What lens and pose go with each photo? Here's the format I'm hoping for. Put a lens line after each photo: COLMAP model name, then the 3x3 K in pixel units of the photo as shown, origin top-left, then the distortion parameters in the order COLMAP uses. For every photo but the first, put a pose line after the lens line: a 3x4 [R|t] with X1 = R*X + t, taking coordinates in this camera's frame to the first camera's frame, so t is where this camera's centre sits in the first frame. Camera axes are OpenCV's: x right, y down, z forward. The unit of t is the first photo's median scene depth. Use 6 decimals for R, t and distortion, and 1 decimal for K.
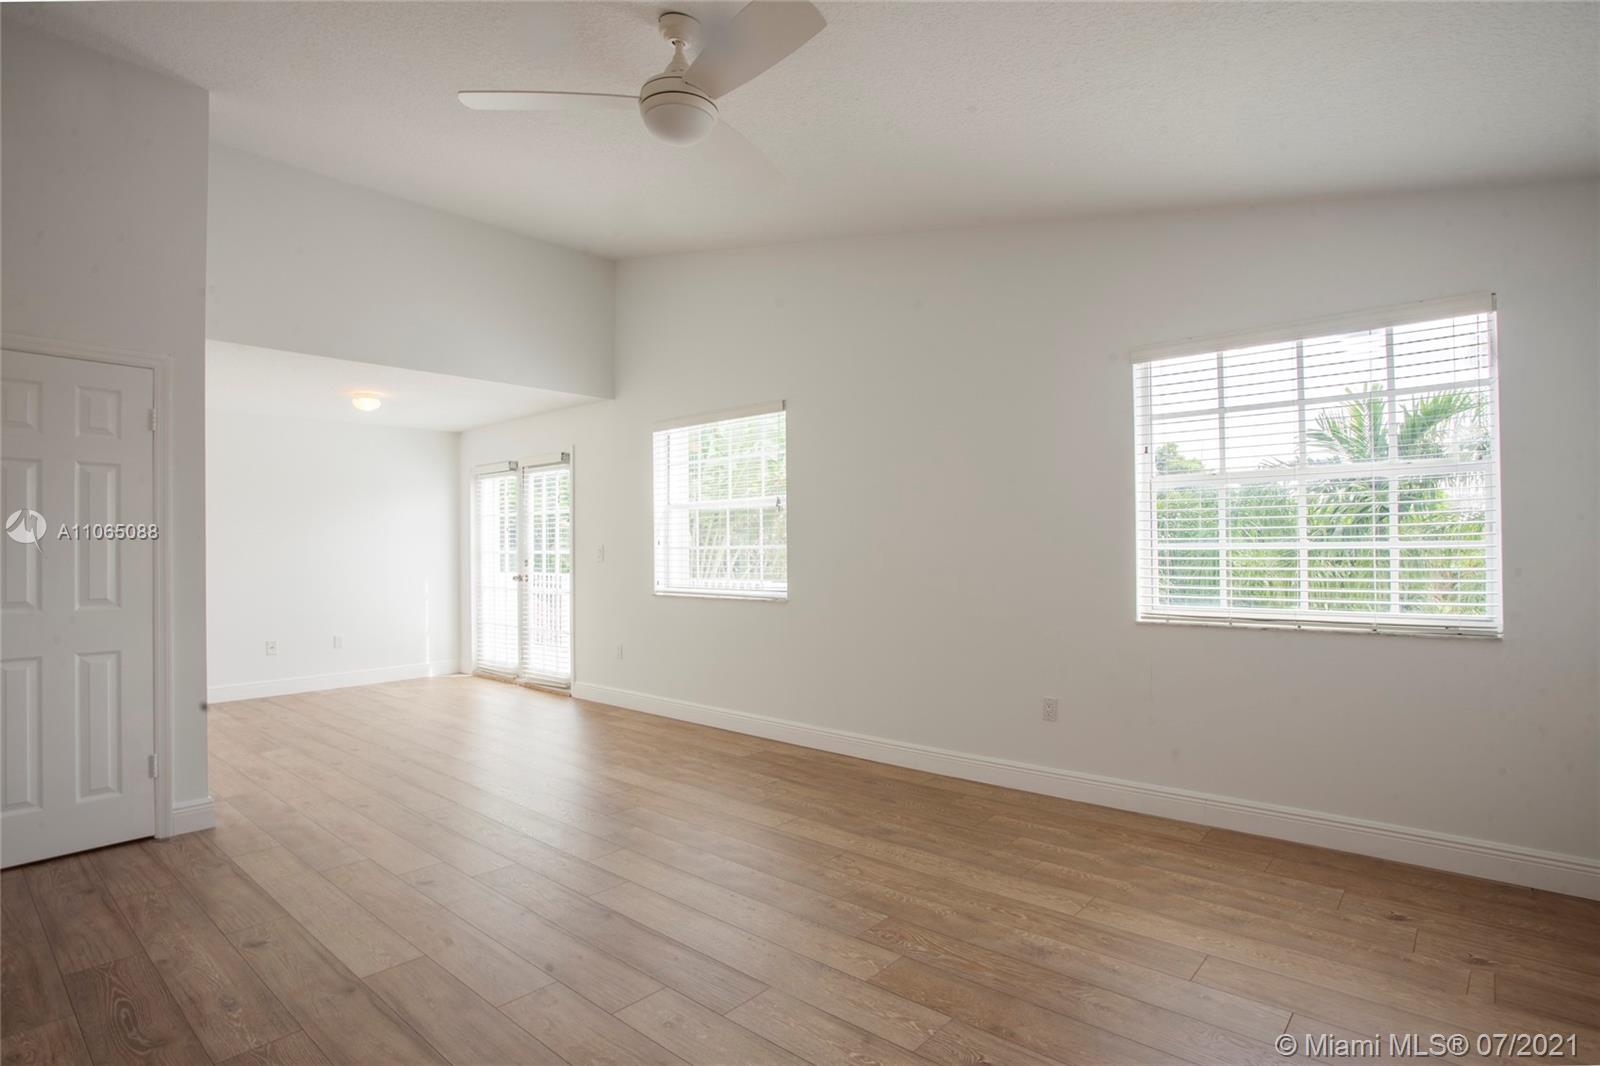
lens RADIAL K [[841.2, 0, 835.5], [0, 841.2, 526.1], [0, 0, 1]] dist [-0.043085, 0.001094]
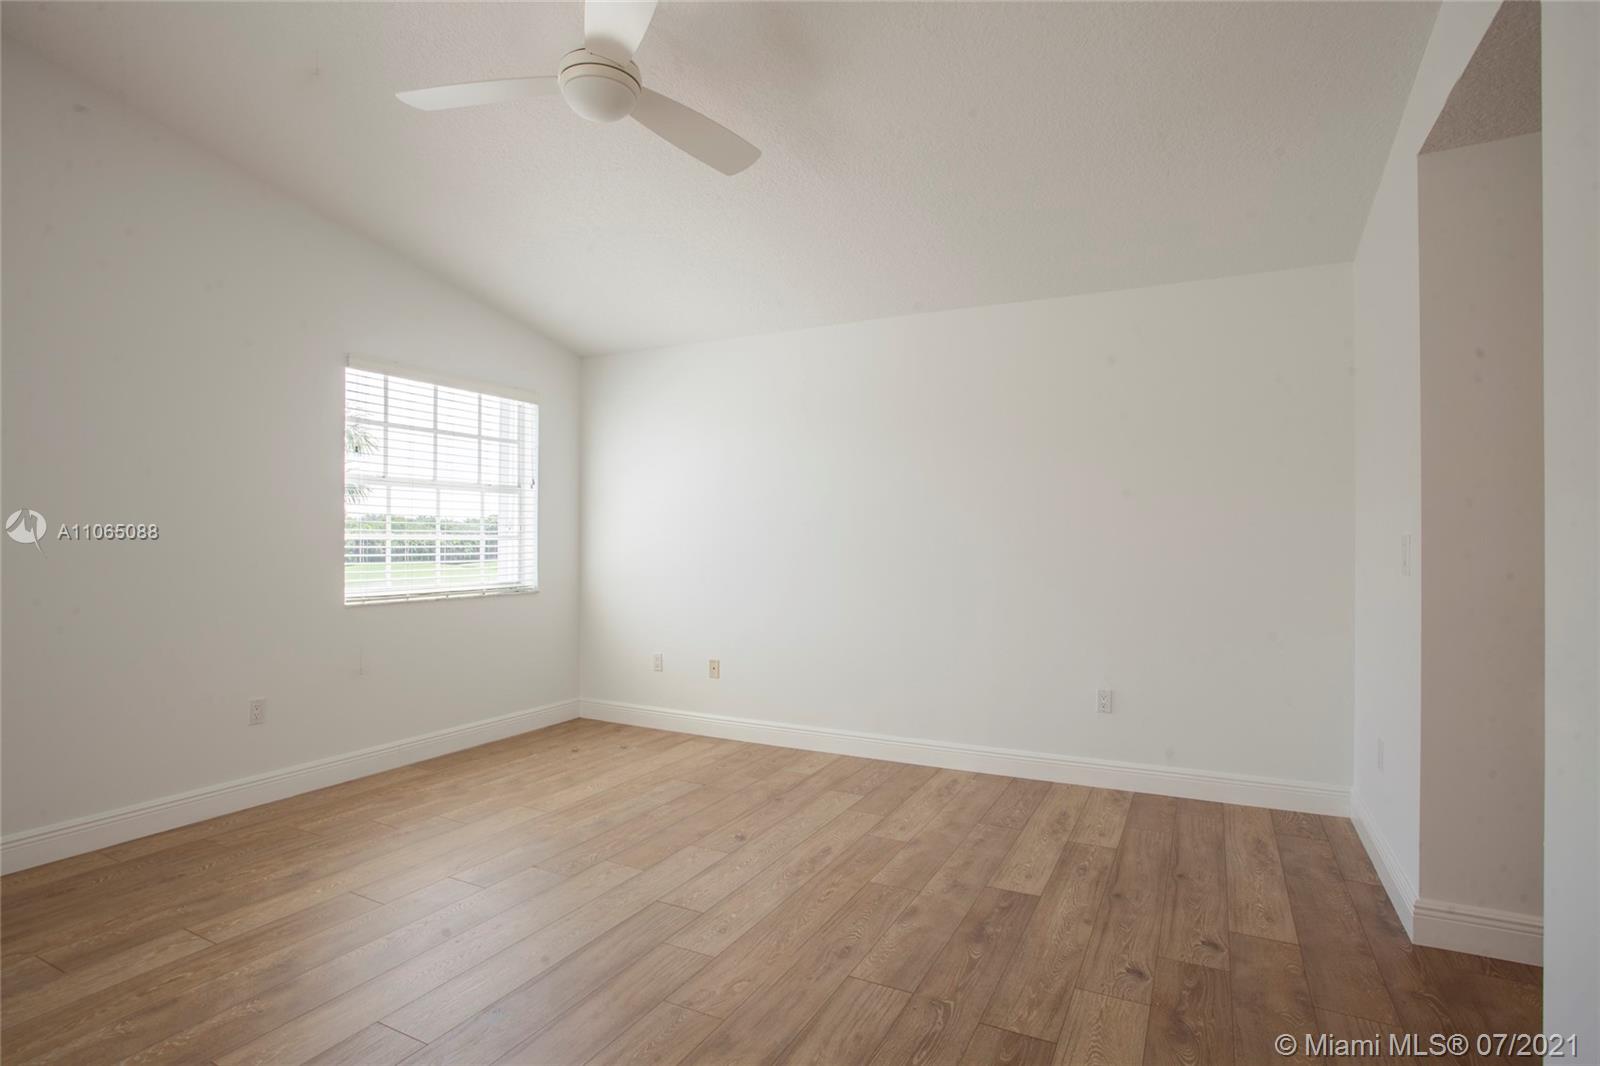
lens RADIAL K [[802.2, 0, 798.7], [0, 802.2, 544.4], [0, 0, 1]] dist [-0.070822, 0.031733]
pose [[-0.226655, -0.001507, 0.973974, -0.892348], [-0.027631, 0.999606, -0.004883, 0.026778], [-0.973583, -0.028019, -0.226607, 0.771099]]
